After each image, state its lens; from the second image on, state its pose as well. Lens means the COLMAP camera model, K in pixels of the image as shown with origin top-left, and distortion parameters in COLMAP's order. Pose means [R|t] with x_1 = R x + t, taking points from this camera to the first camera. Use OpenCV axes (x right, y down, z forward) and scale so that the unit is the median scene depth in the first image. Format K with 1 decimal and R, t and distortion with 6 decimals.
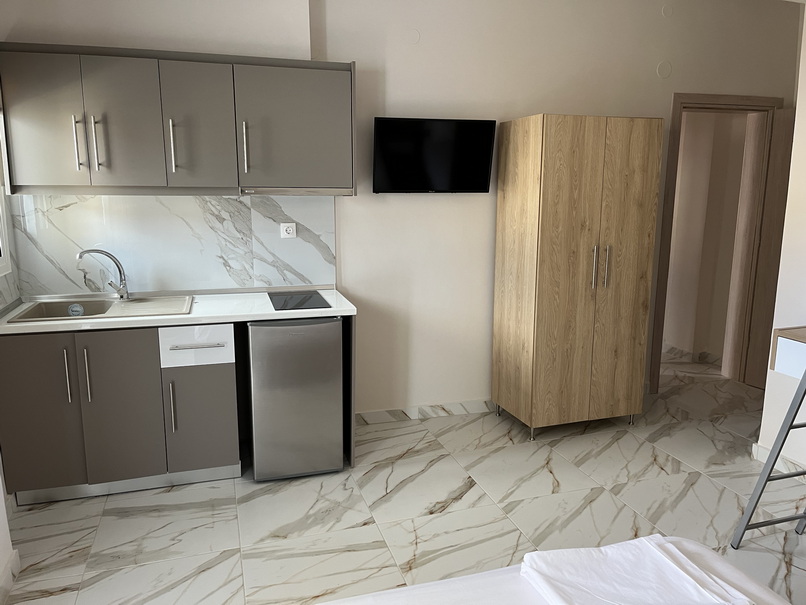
lens RADIAL K [[609.8, 0, 405.3], [0, 609.8, 302.0], [0, 0, 1]] dist [0.061341, -0.072008]
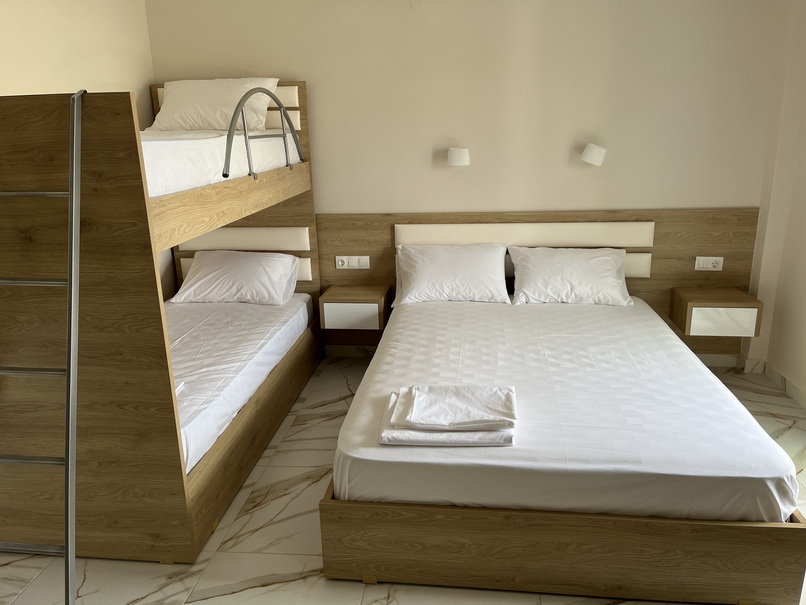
lens RADIAL K [[609.8, 0, 409.7], [0, 609.8, 296.1], [0, 0, 1]] dist [0.061341, -0.072008]
pose [[-0.919394, -0.089793, 0.382952, -0.033864], [0.092586, 0.896835, 0.432568, -0.190057], [-0.382287, 0.433156, -0.816231, 0.944418]]
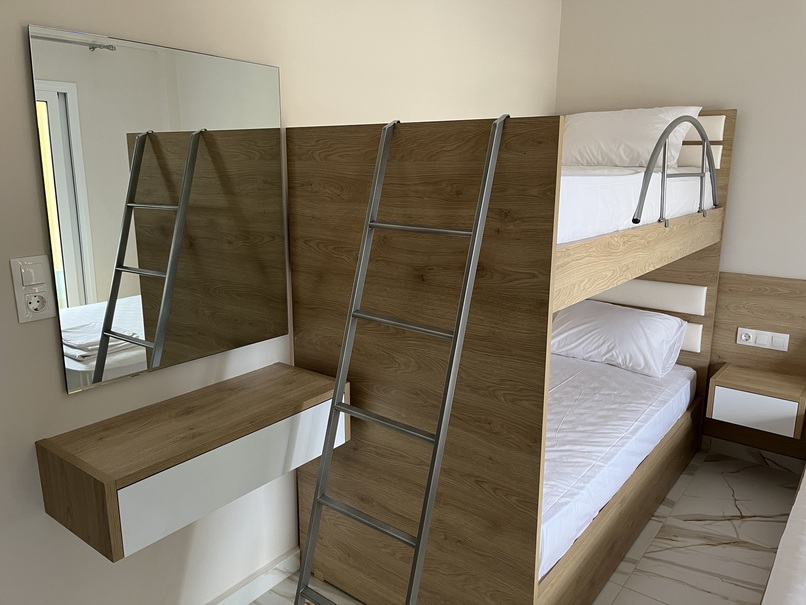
lens RADIAL K [[609.8, 0, 412.8], [0, 609.8, 297.4], [0, 0, 1]] dist [0.061341, -0.072008]
pose [[-0.575533, -0.179898, 0.797746, 0.103805], [0.144459, 0.937798, 0.315700, -0.171126], [-0.804918, 0.296938, -0.513745, 0.865229]]
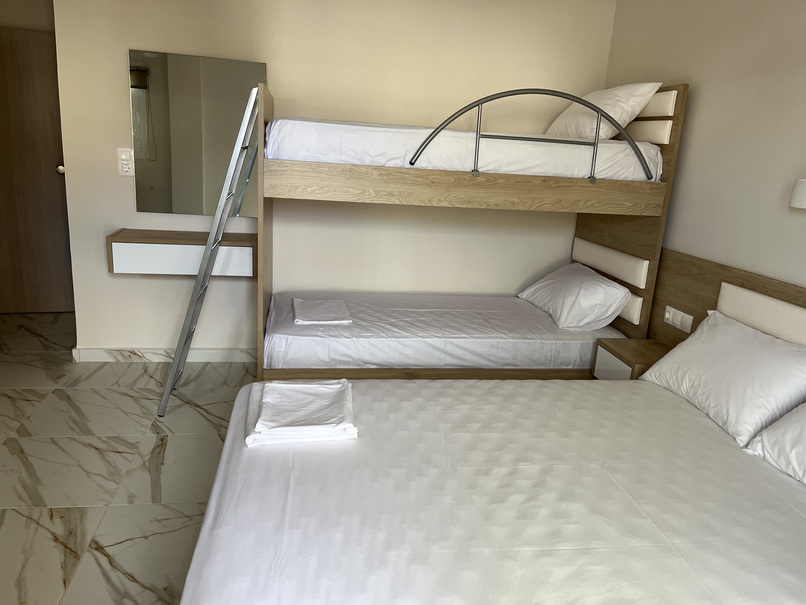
lens RADIAL K [[609.8, 0, 406.9], [0, 609.8, 303.1], [0, 0, 1]] dist [0.061341, -0.072008]
pose [[0.138366, -0.234360, 0.962253, -0.389793], [0.122242, 0.968210, 0.218233, -0.016343], [-0.982808, 0.087432, 0.162616, 0.237604]]
